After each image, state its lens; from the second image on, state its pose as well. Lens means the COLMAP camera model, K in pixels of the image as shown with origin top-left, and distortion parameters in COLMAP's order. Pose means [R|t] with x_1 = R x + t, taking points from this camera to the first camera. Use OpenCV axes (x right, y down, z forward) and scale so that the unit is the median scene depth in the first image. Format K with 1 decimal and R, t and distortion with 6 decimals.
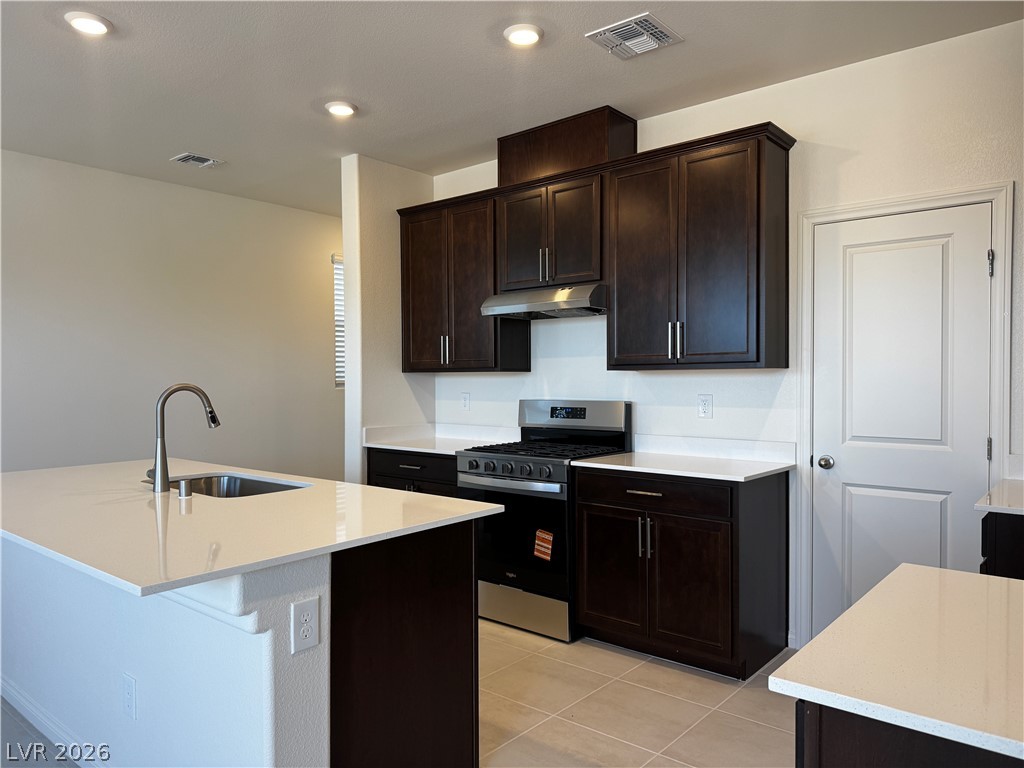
lens RADIAL K [[724.7, 0, 518.3], [0, 724.7, 382.9], [0, 0, 1]] dist [0.017974, -0.008951]
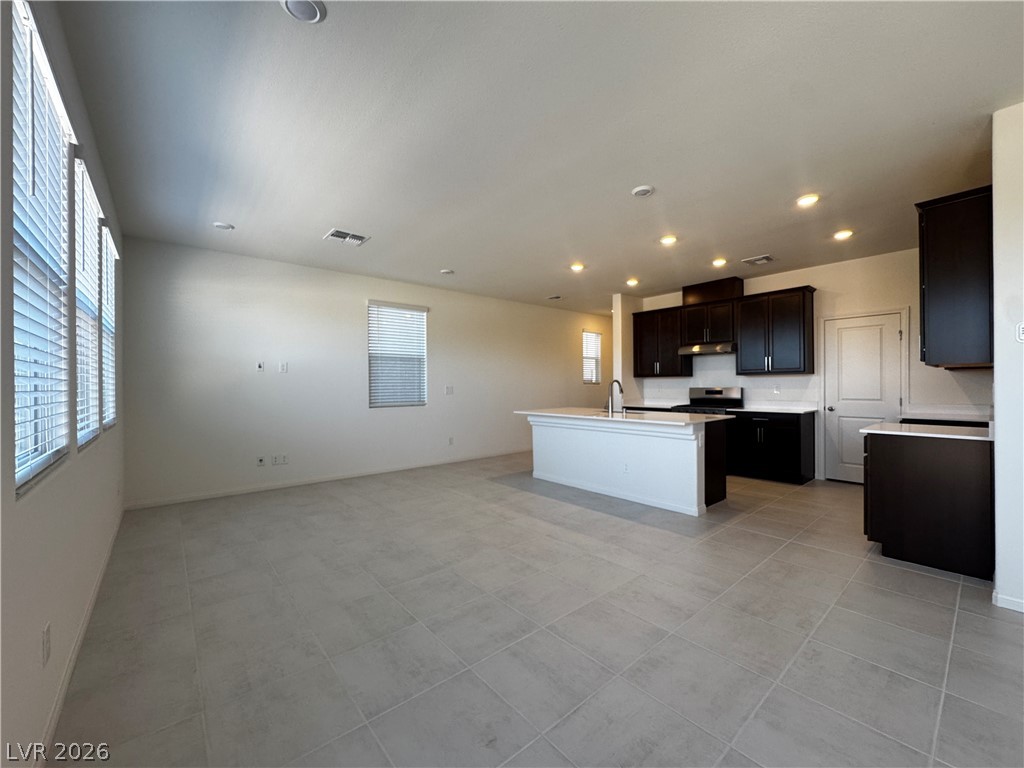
lens RADIAL K [[408.3, 0, 510.8], [0, 408.3, 383.6], [0, 0, 1]] dist [-0.007081, 0.001327]
pose [[0.984775, -0.003571, -0.173798, -0.445057], [0.002110, 0.999961, -0.008590, 0.024459], [0.173822, 0.008092, 0.984744, -0.636221]]
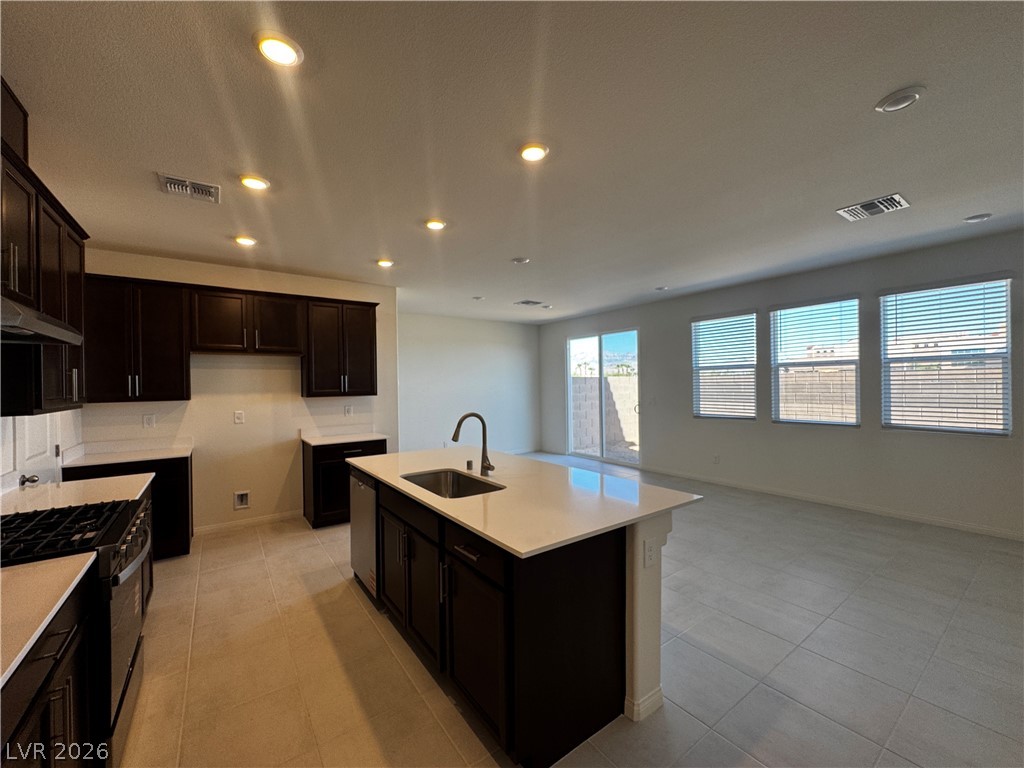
lens RADIAL K [[408.3, 0, 509.3], [0, 408.3, 384.5], [0, 0, 1]] dist [-0.007081, 0.001327]
pose [[-0.969990, 0.015292, 0.242662, -0.561092], [0.017579, 0.999819, 0.007261, -0.047994], [-0.242507, 0.011309, -0.970084, 1.378205]]
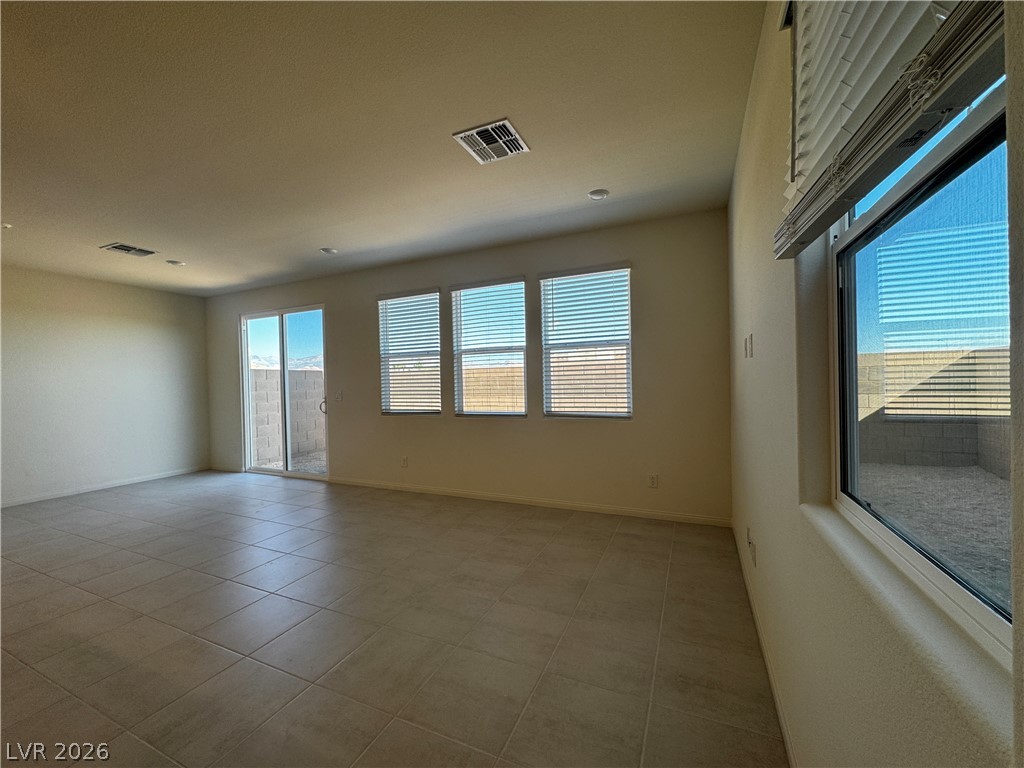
lens RADIAL K [[408.3, 0, 507.6], [0, 408.3, 386.5], [0, 0, 1]] dist [-0.007081, 0.001327]
pose [[-0.959832, 0.031784, -0.278768, -0.907878], [0.024754, 0.999281, 0.028703, -0.013237], [0.279480, 0.020649, -0.959929, 1.042644]]
